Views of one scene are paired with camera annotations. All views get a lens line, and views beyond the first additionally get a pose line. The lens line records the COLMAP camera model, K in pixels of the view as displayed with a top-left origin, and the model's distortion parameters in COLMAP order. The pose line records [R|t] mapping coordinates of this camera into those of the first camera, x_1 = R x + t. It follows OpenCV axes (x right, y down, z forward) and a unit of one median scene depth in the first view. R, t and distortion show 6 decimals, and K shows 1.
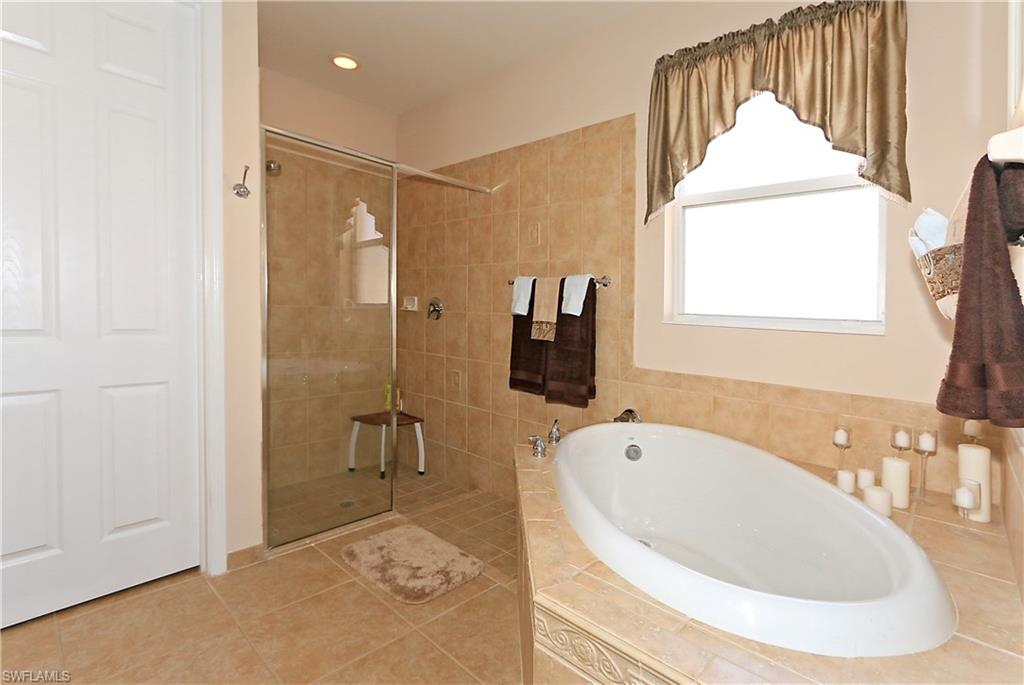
lens RADIAL K [[470.9, 0, 527.4], [0, 470.9, 322.9], [0, 0, 1]] dist [-0.006560, 0.005707]
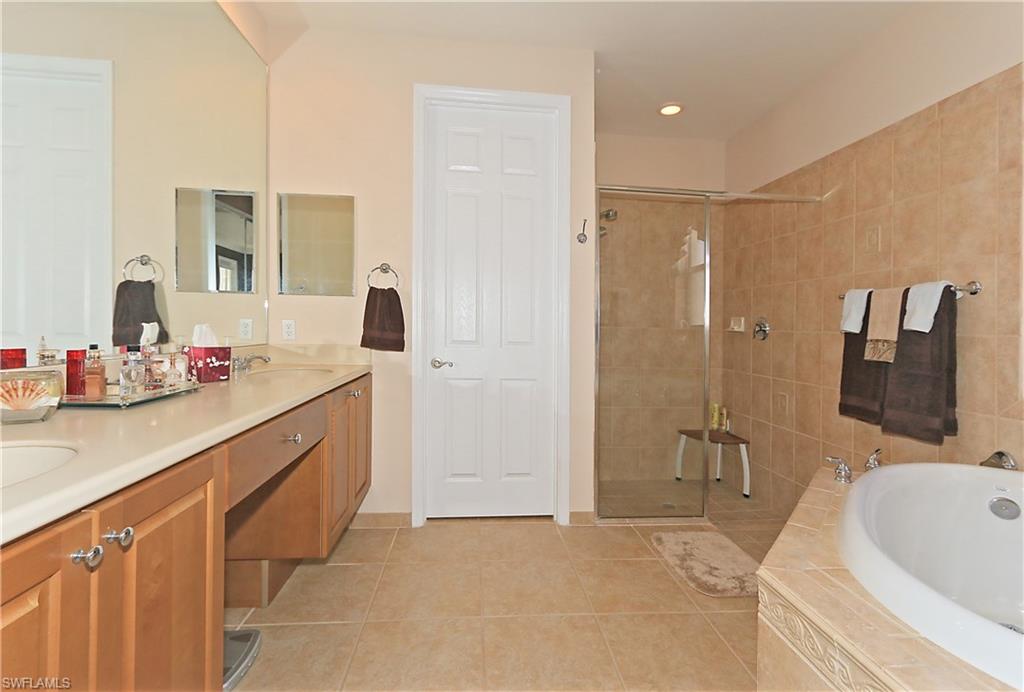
lens RADIAL K [[470.9, 0, 531.0], [0, 470.9, 339.0], [0, 0, 1]] dist [-0.006560, 0.005707]
pose [[0.759231, 0.001306, -0.650820, 0.122030], [-0.014452, 0.999785, -0.014854, 0.020121], [0.650660, 0.020684, 0.759087, -0.078277]]
